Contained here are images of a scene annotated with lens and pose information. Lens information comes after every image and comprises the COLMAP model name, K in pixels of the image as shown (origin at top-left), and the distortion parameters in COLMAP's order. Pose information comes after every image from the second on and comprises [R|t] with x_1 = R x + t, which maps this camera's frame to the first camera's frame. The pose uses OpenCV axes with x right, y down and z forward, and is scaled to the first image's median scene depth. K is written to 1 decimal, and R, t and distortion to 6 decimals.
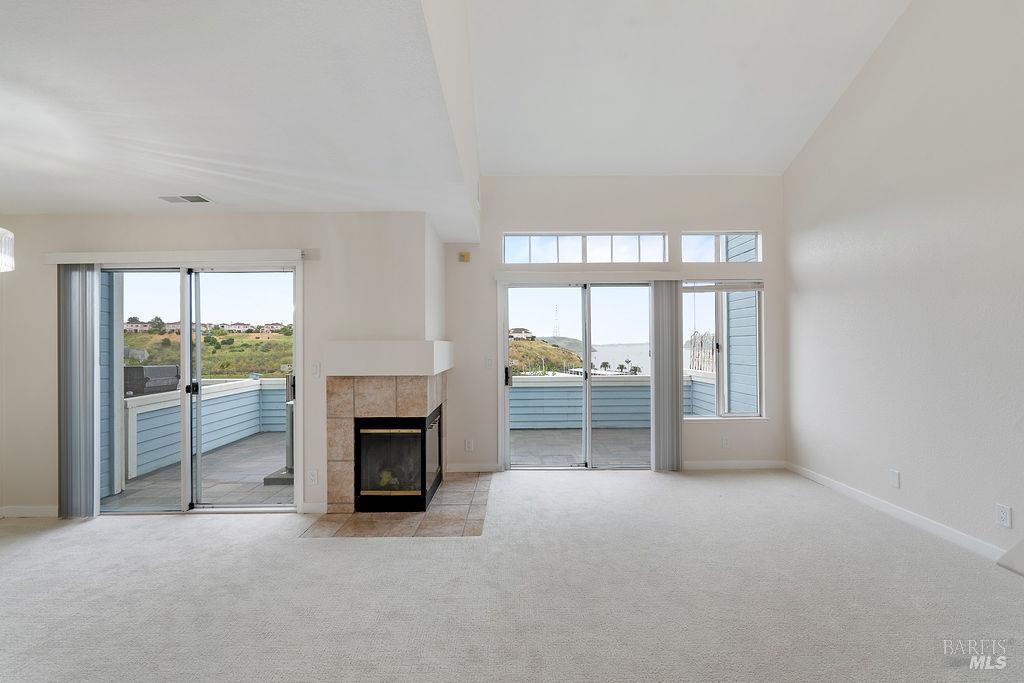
lens RADIAL K [[470.6, 0, 508.8], [0, 470.6, 343.0], [0, 0, 1]] dist [-0.001383, 0.000156]
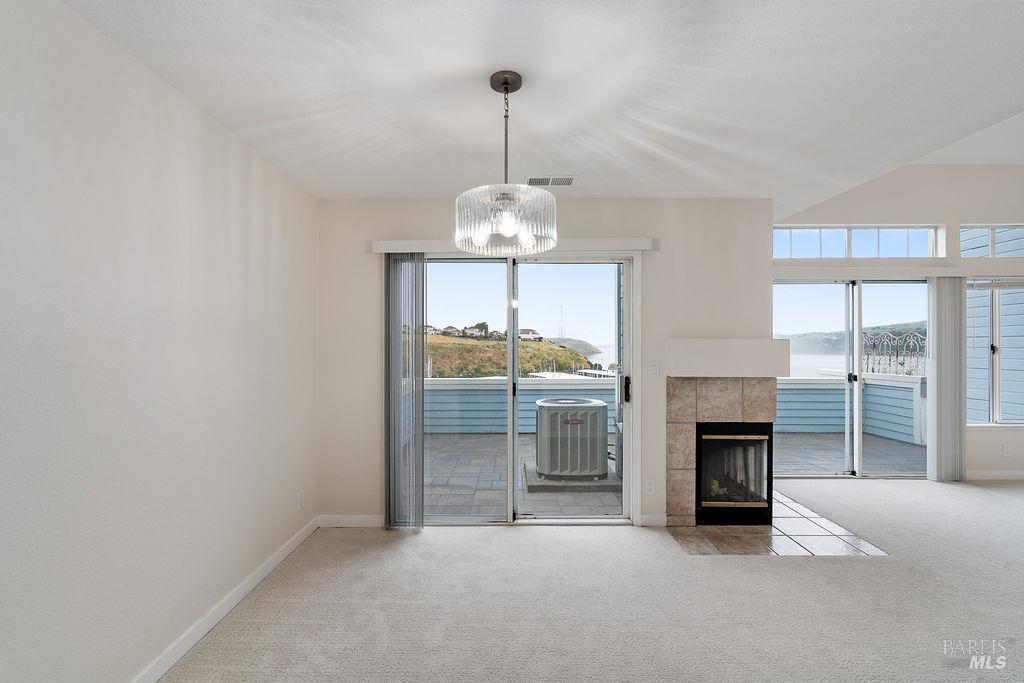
lens RADIAL K [[467.2, 0, 506.3], [0, 467.2, 347.0], [0, 0, 1]] dist [-0.000355, 0.000295]
pose [[0.999948, 0.006188, -0.008110, -0.690418], [-0.006134, 0.999959, 0.006627, 0.007336], [0.008151, -0.006577, 0.999945, 0.084607]]
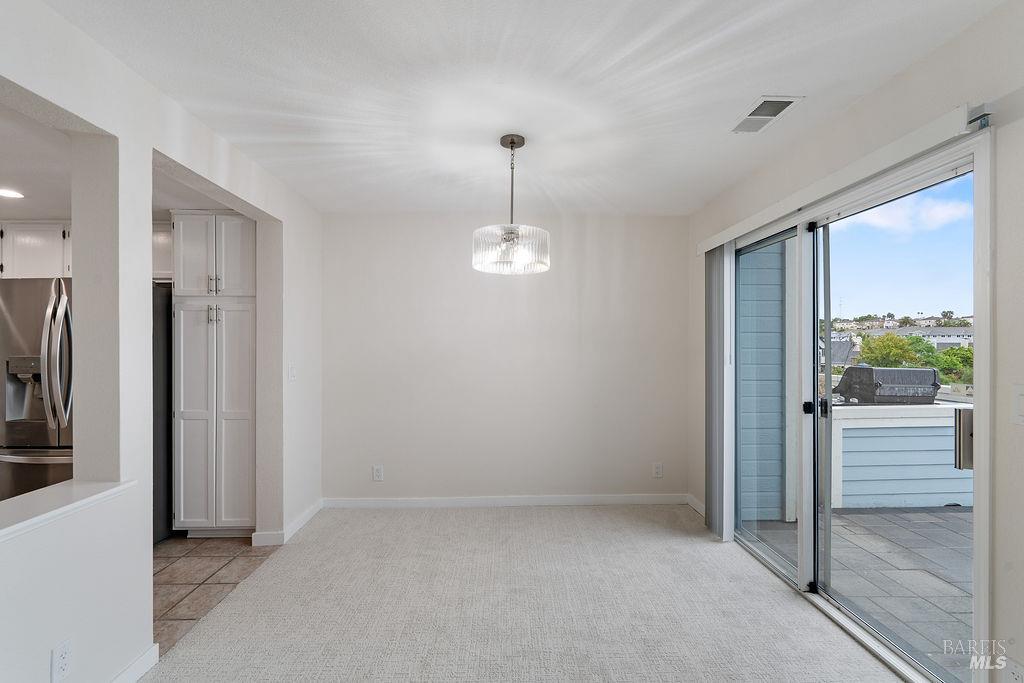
lens RADIAL K [[462.4, 0, 511.4], [0, 462.4, 343.3], [0, 0, 1]] dist [-0.002921, -0.000220]
pose [[0.021628, 0.006420, -0.999745, -0.048482], [0.004304, 0.999970, 0.006515, 0.002583], [0.999757, -0.004444, 0.021600, 0.575705]]
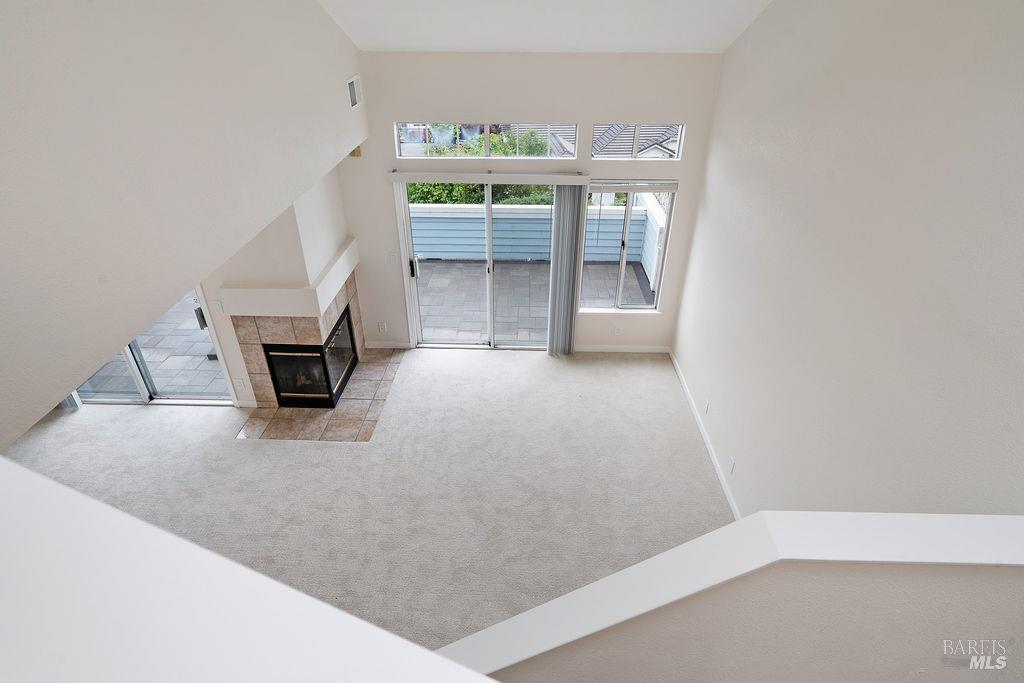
lens RADIAL K [[566.1, 0, 514.1], [0, 566.1, 345.3], [0, 0, 1]] dist [0.003061, 0.000806]
pose [[0.999285, 0.026582, -0.026904, 0.339703], [-0.008201, 0.846710, 0.531992, -0.595642], [0.036921, -0.531391, 0.846322, -0.178644]]
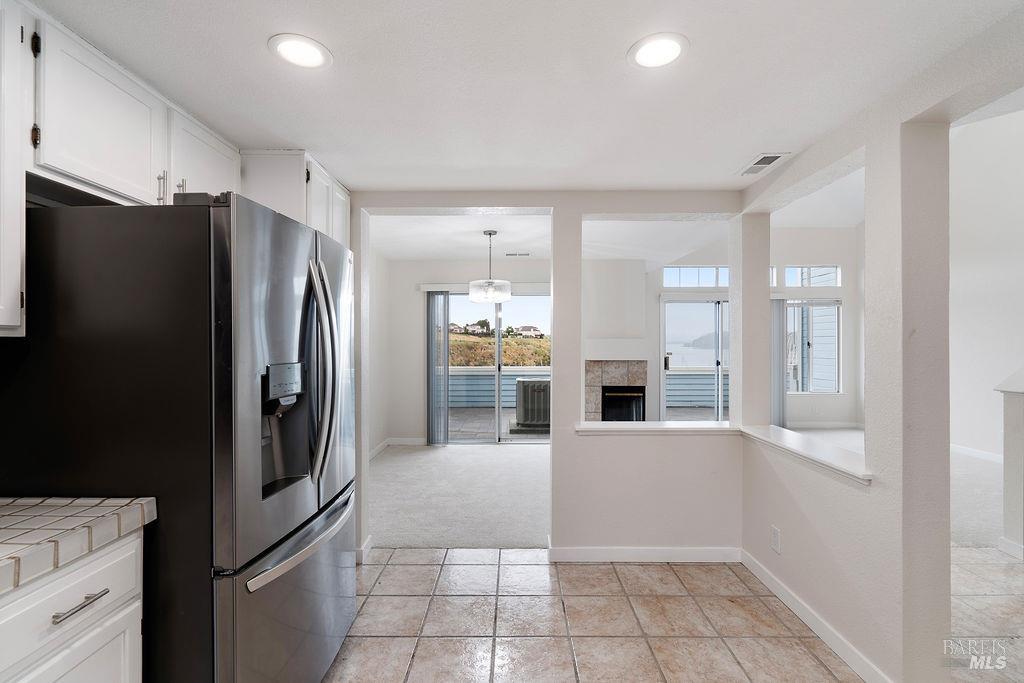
lens RADIAL K [[470.6, 0, 508.8], [0, 470.6, 343.0], [0, 0, 1]] dist [-0.001383, 0.000156]
pose [[0.999944, 0.006620, -0.008254, -0.635442], [-0.006582, 0.999967, 0.004668, 0.004564], [0.008284, -0.004613, 0.999955, -0.627177]]
